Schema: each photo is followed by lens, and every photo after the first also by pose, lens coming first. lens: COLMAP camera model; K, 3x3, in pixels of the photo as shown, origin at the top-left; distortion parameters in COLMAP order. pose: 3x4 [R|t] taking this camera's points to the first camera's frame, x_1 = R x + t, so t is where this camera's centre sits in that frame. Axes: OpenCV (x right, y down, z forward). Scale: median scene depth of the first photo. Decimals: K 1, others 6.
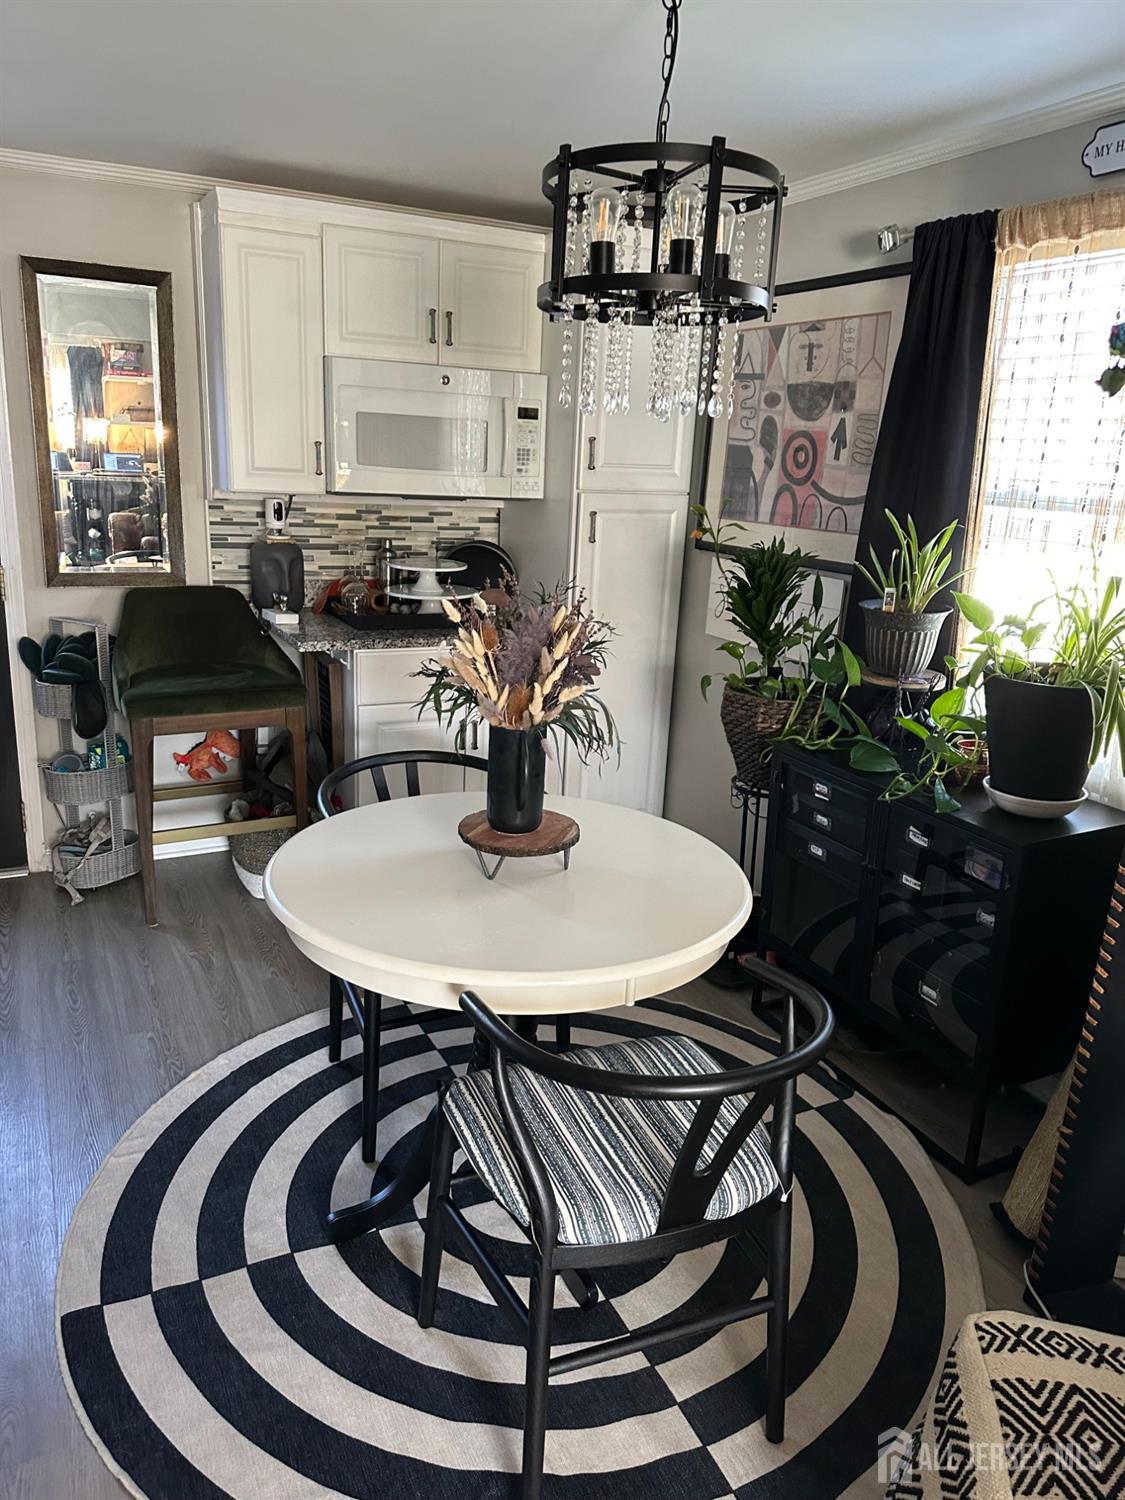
lens RADIAL K [[1075.0, 0, 552.8], [0, 1075.0, 755.7], [0, 0, 1]] dist [0.038327, -0.086958]
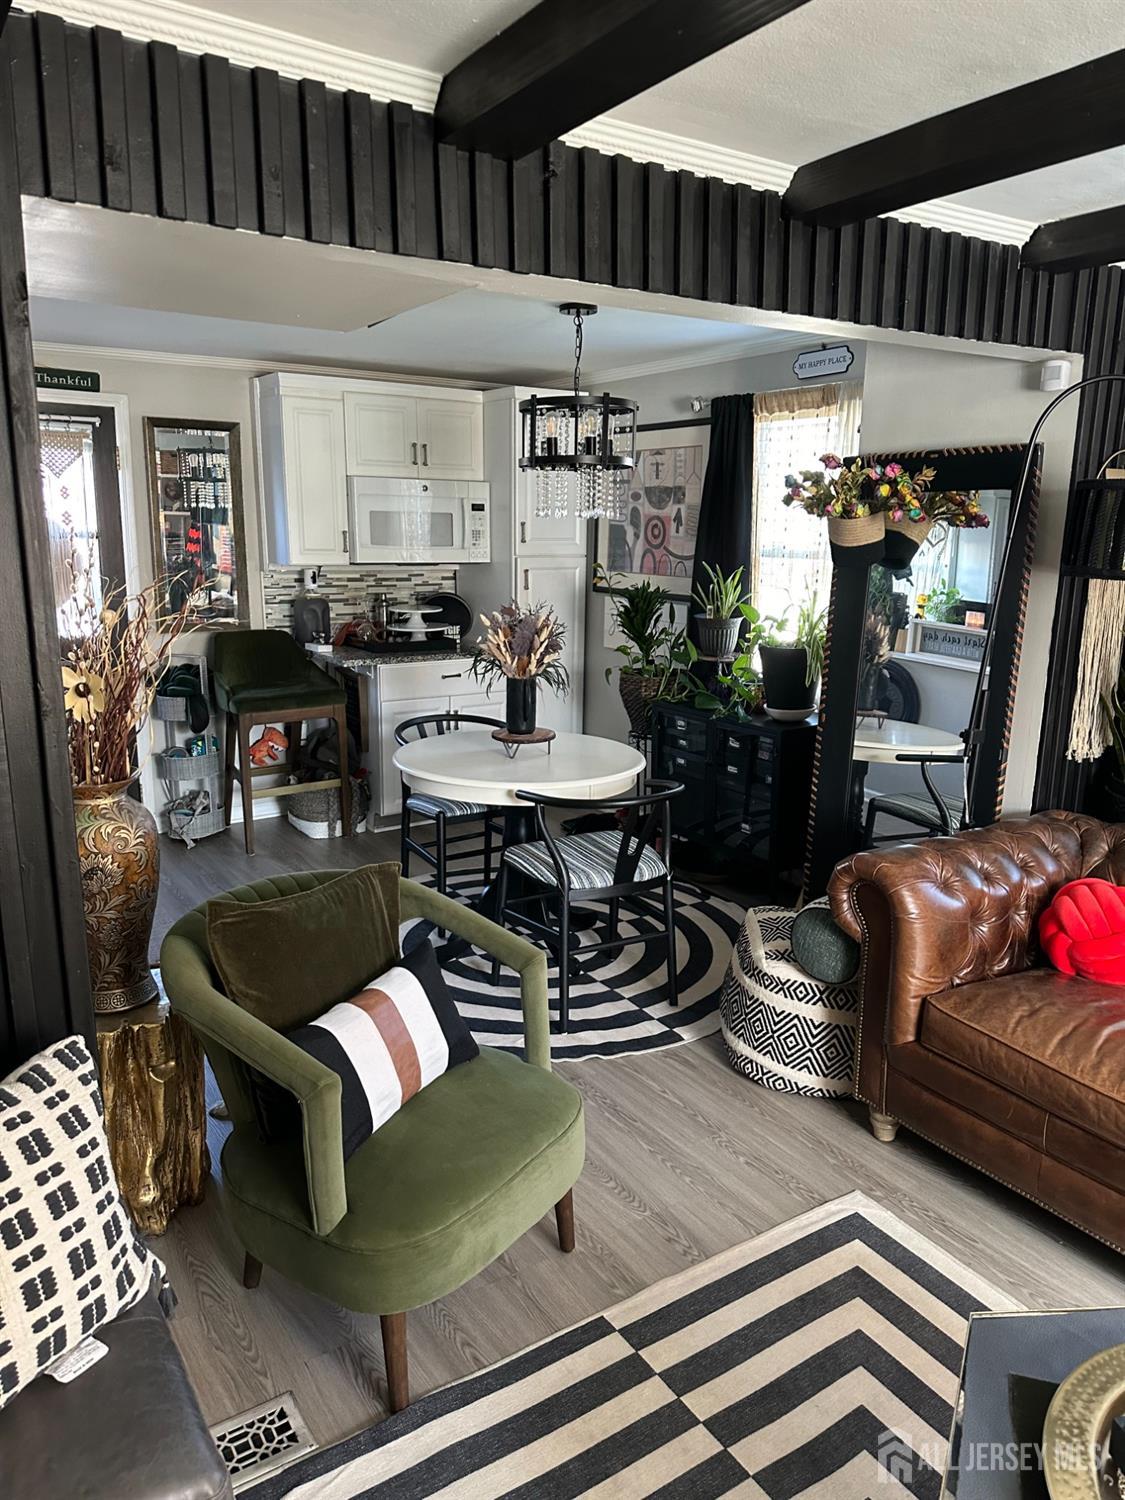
lens RADIAL K [[1075.0, 0, 576.6], [0, 1075.0, 757.9], [0, 0, 1]] dist [0.038327, -0.086958]
pose [[0.989755, -0.059502, 0.129783, -0.123716], [0.066124, 0.996689, -0.047315, 0.136789], [-0.126538, 0.055412, 0.990413, -0.593823]]
